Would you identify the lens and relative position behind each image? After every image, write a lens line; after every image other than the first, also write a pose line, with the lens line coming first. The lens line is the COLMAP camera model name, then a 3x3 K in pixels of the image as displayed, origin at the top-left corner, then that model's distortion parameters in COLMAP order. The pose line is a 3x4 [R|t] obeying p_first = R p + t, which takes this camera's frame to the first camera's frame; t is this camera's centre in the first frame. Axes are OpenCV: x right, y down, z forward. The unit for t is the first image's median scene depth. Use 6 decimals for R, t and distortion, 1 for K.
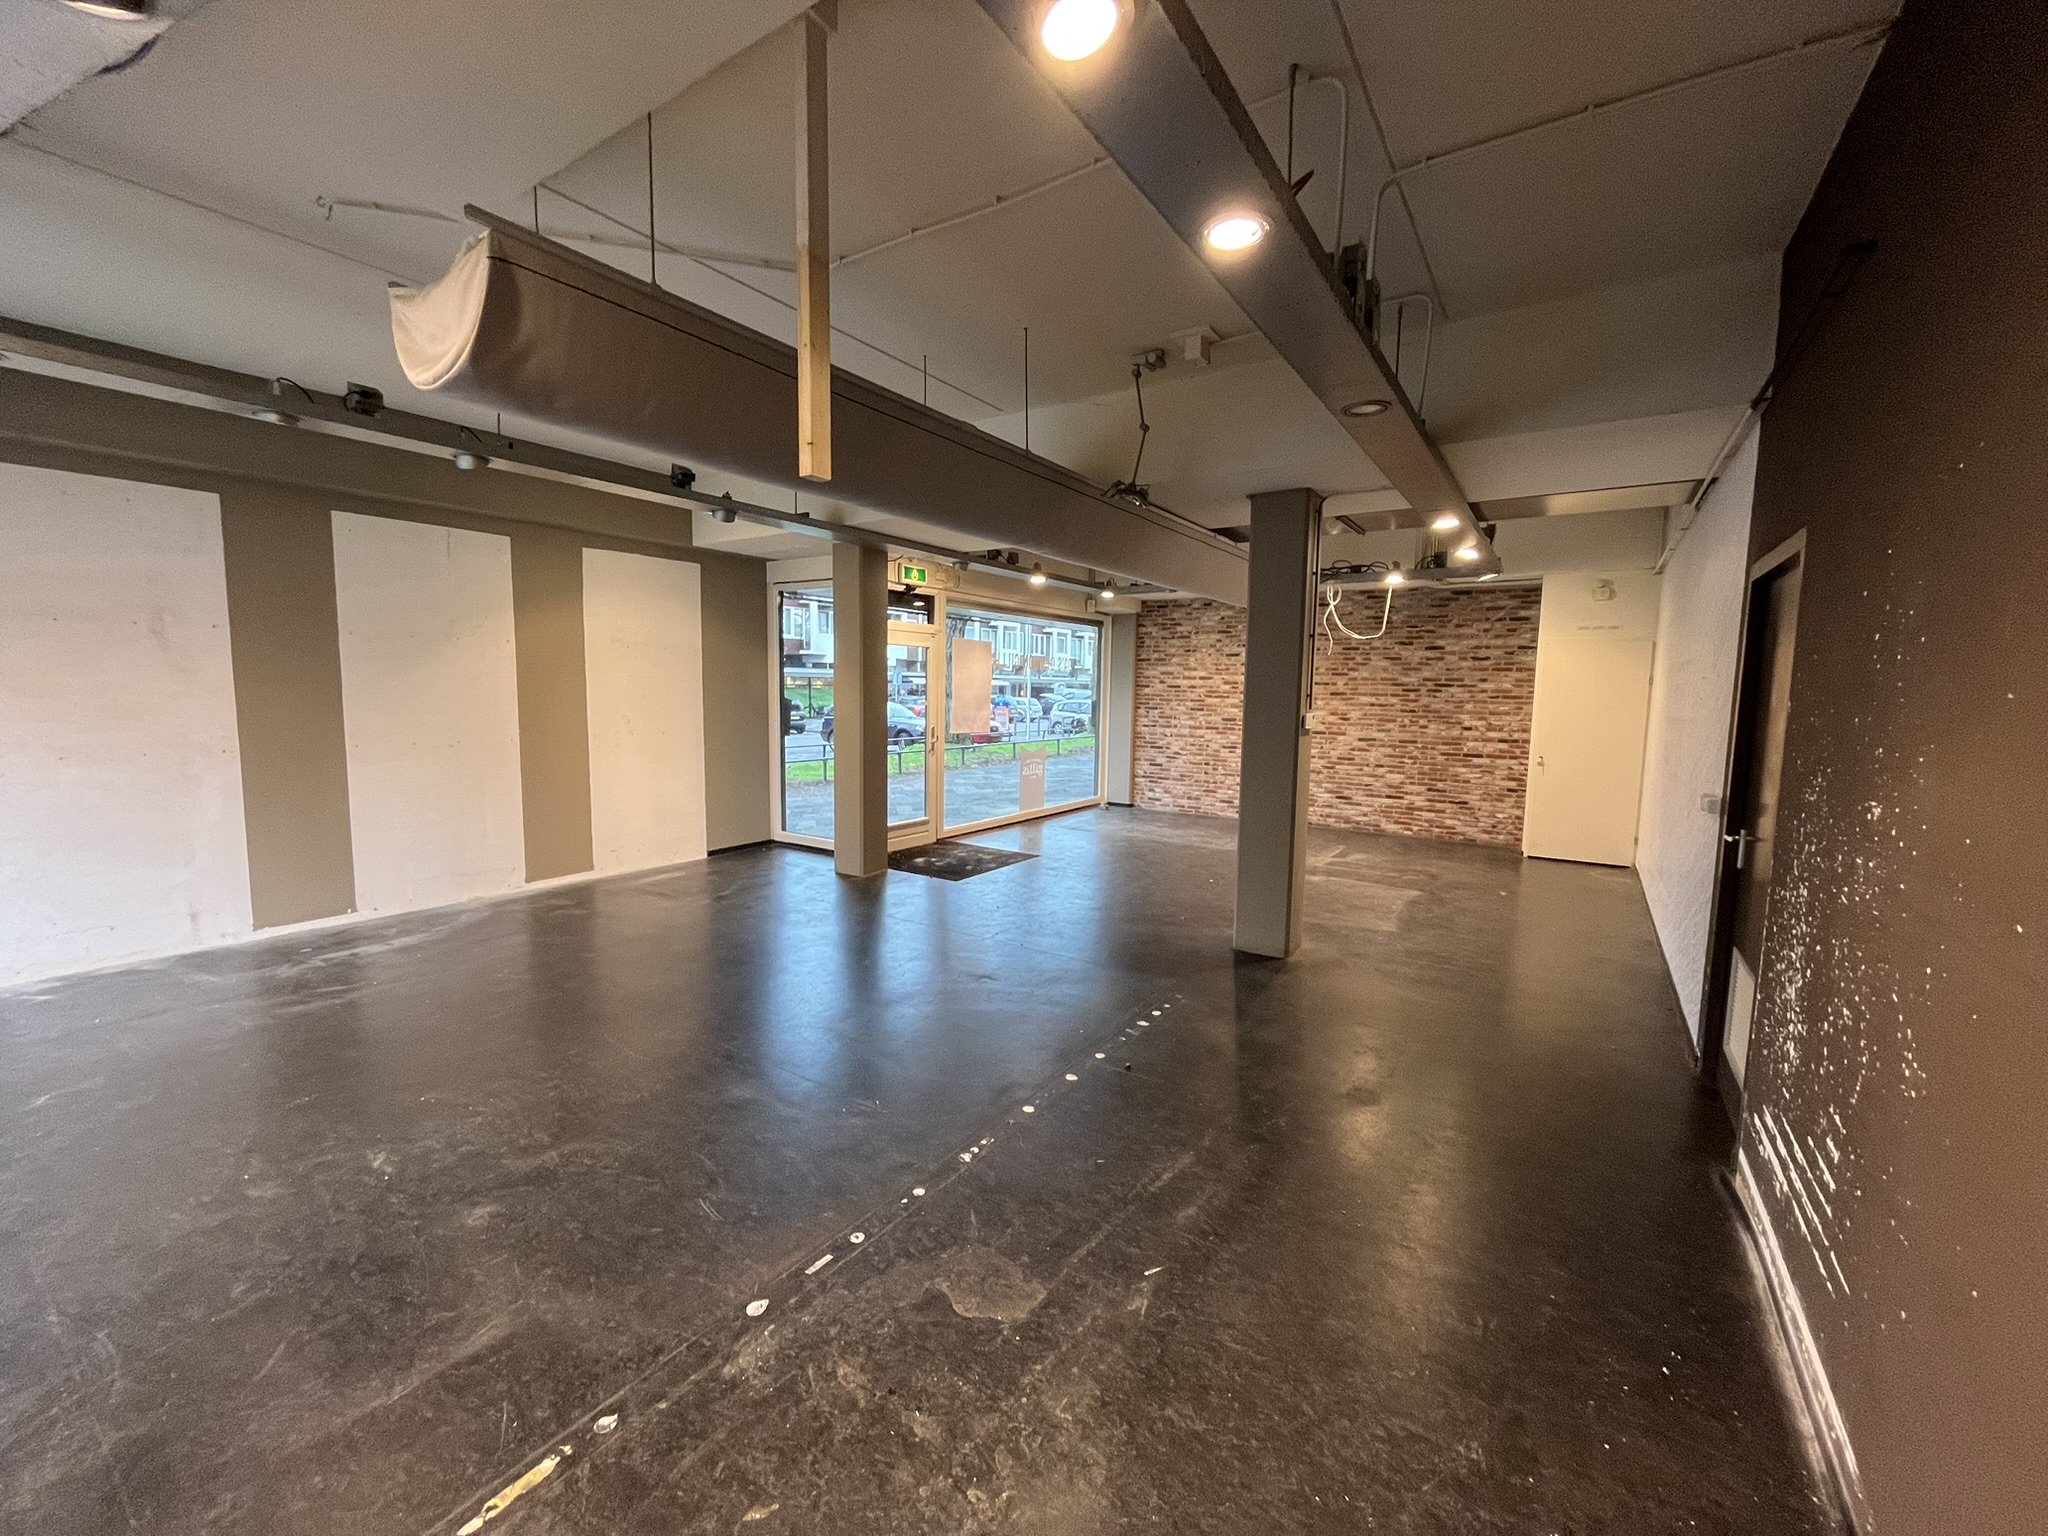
lens RADIAL K [[824.9, 0, 1023.1], [0, 824.9, 777.2], [0, 0, 1]] dist [-0.003782, -0.000022]
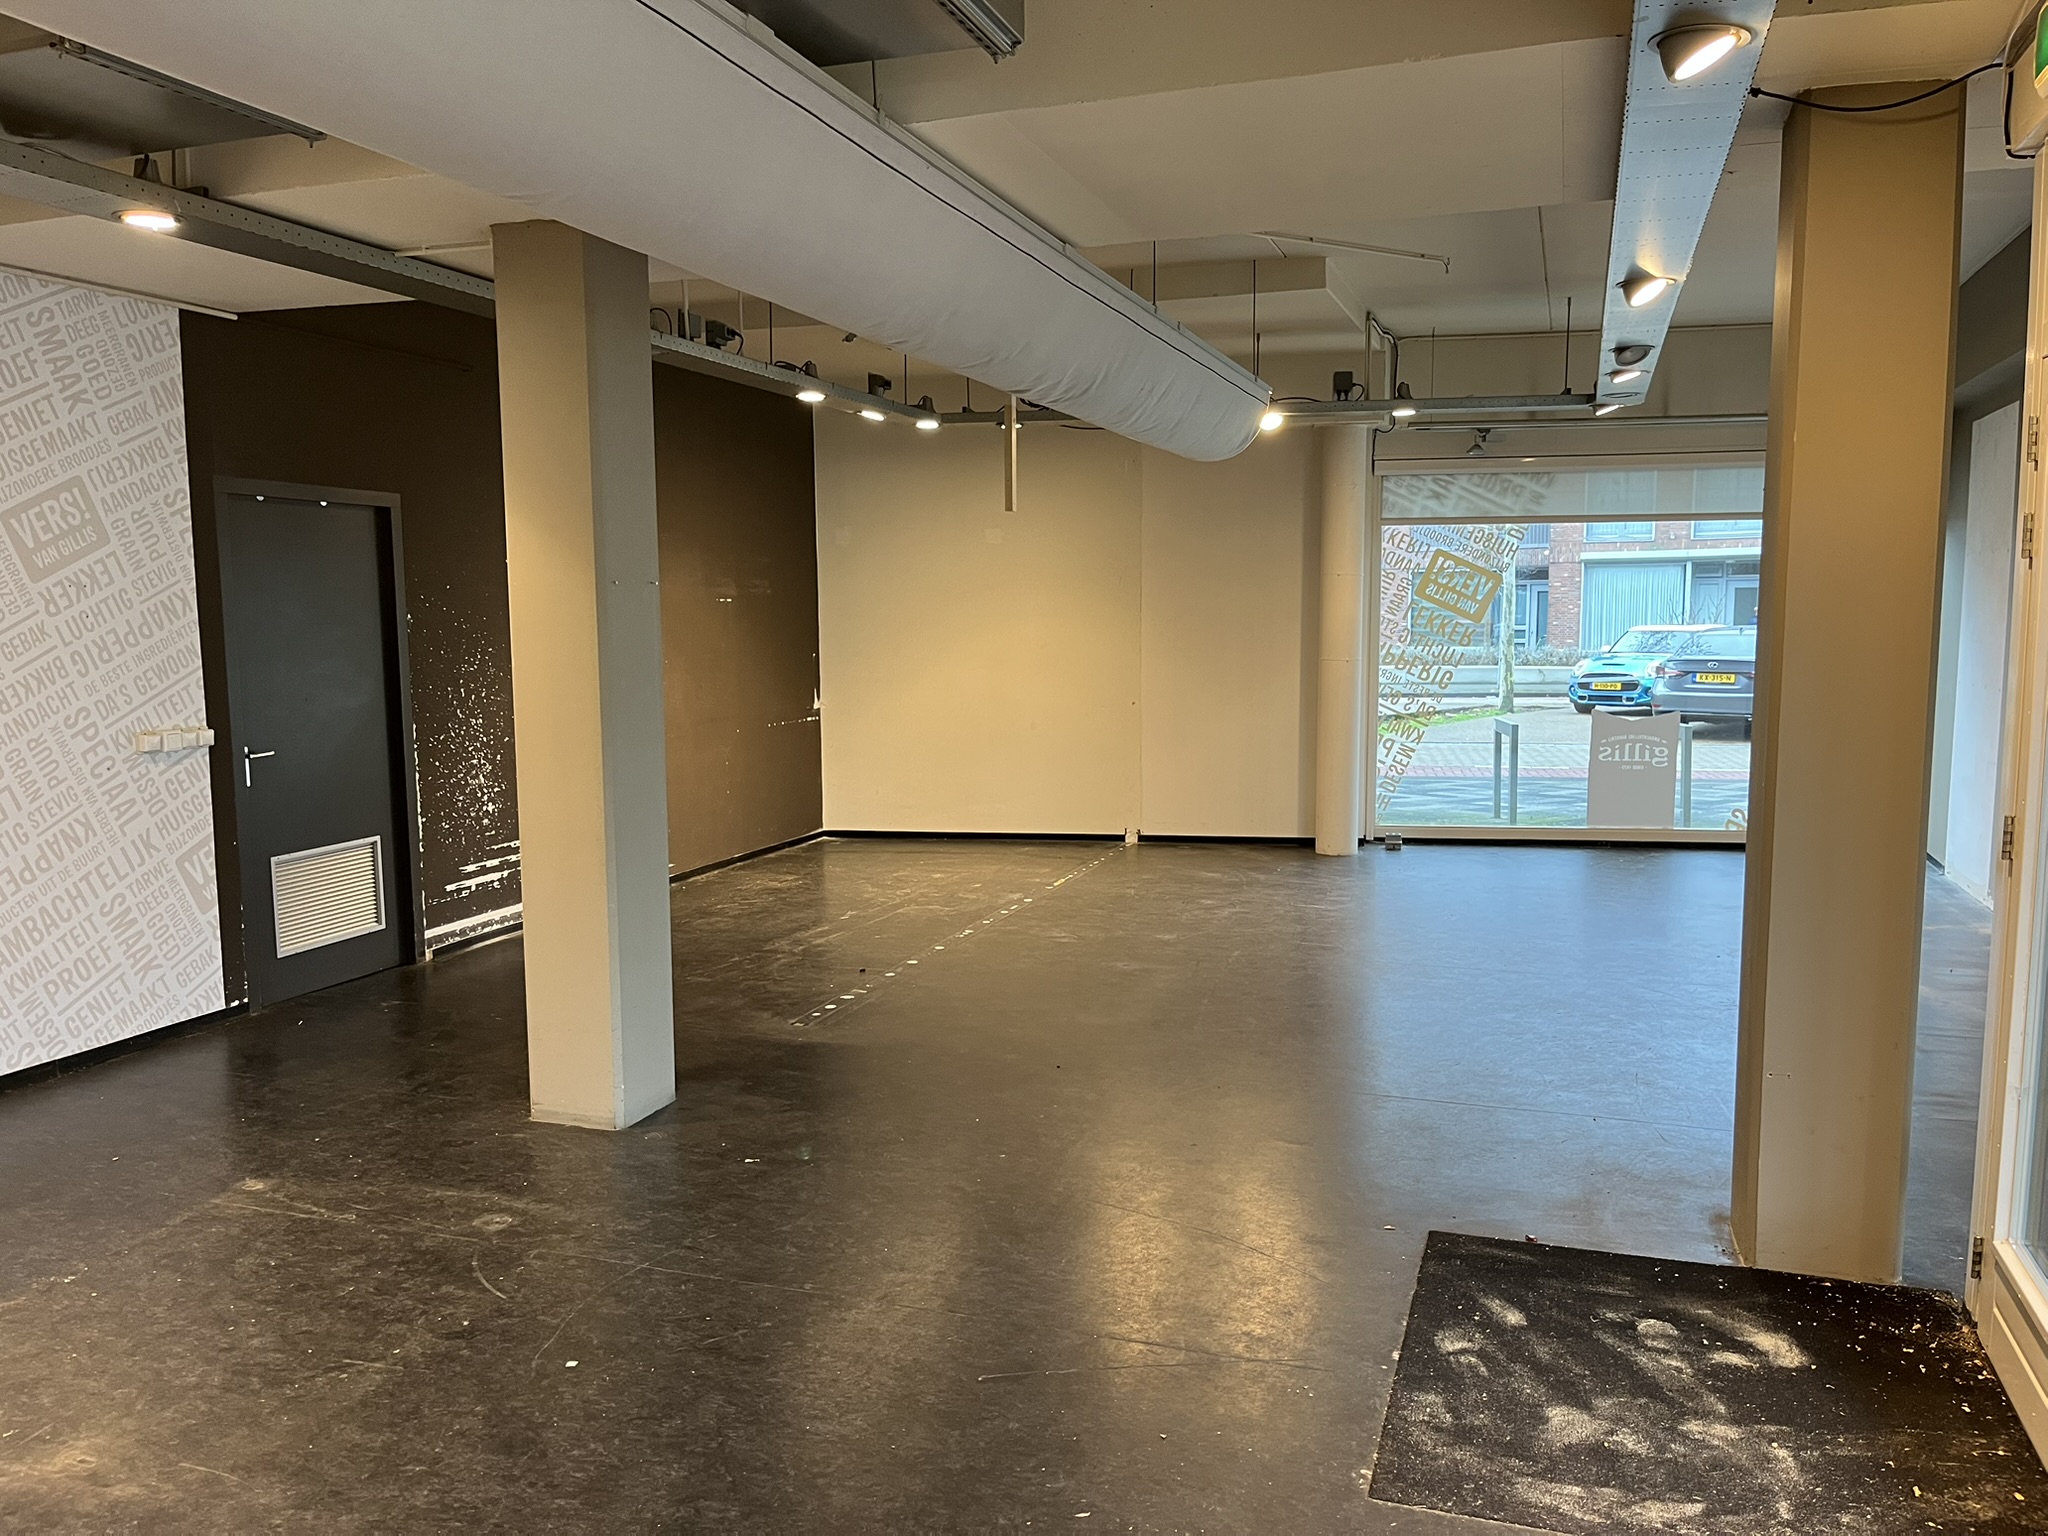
lens RADIAL K [[1550.9, 0, 1034.2], [0, 1550.9, 782.0], [0, 0, 1]] dist [0.060519, -0.079035]
pose [[-0.965863, 0.017275, -0.258476, 0.311889], [-0.039546, 0.976247, 0.213021, -0.232517], [0.256016, 0.215971, -0.942238, 2.119830]]
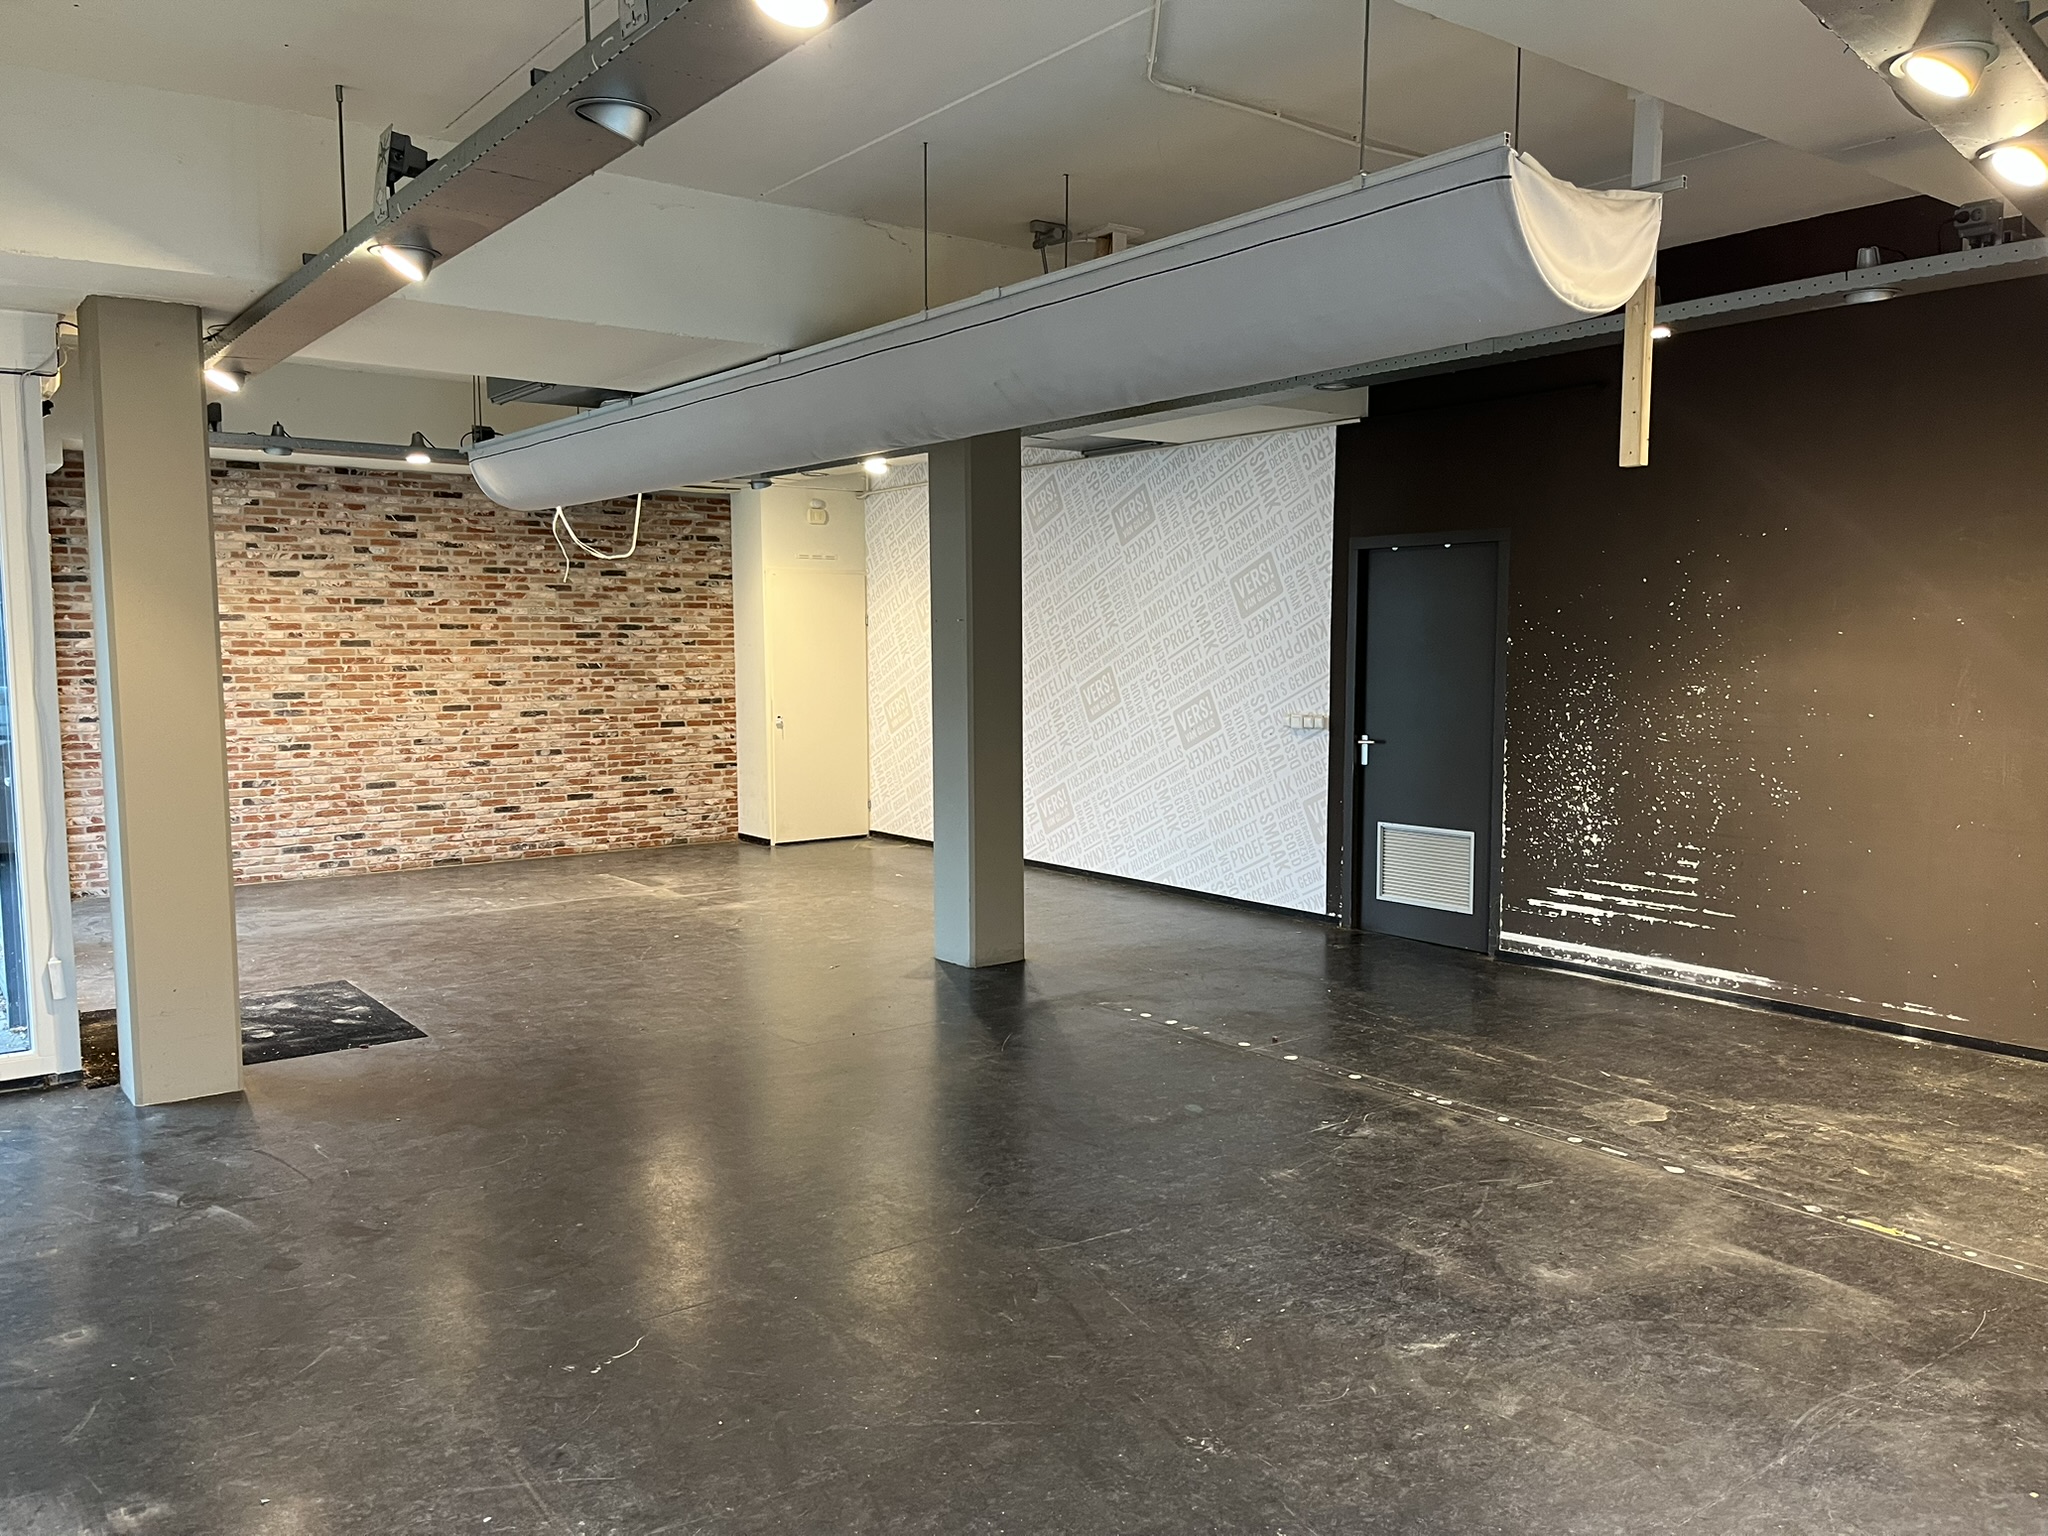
lens RADIAL K [[1550.9, 0, 1035.0], [0, 1550.9, 774.6], [0, 0, 1]] dist [0.060519, -0.079035]
pose [[0.316270, -0.100609, 0.943319, -1.180885], [0.112471, 0.991324, 0.068020, -0.072729], [-0.941979, 0.084583, 0.324841, 0.484857]]
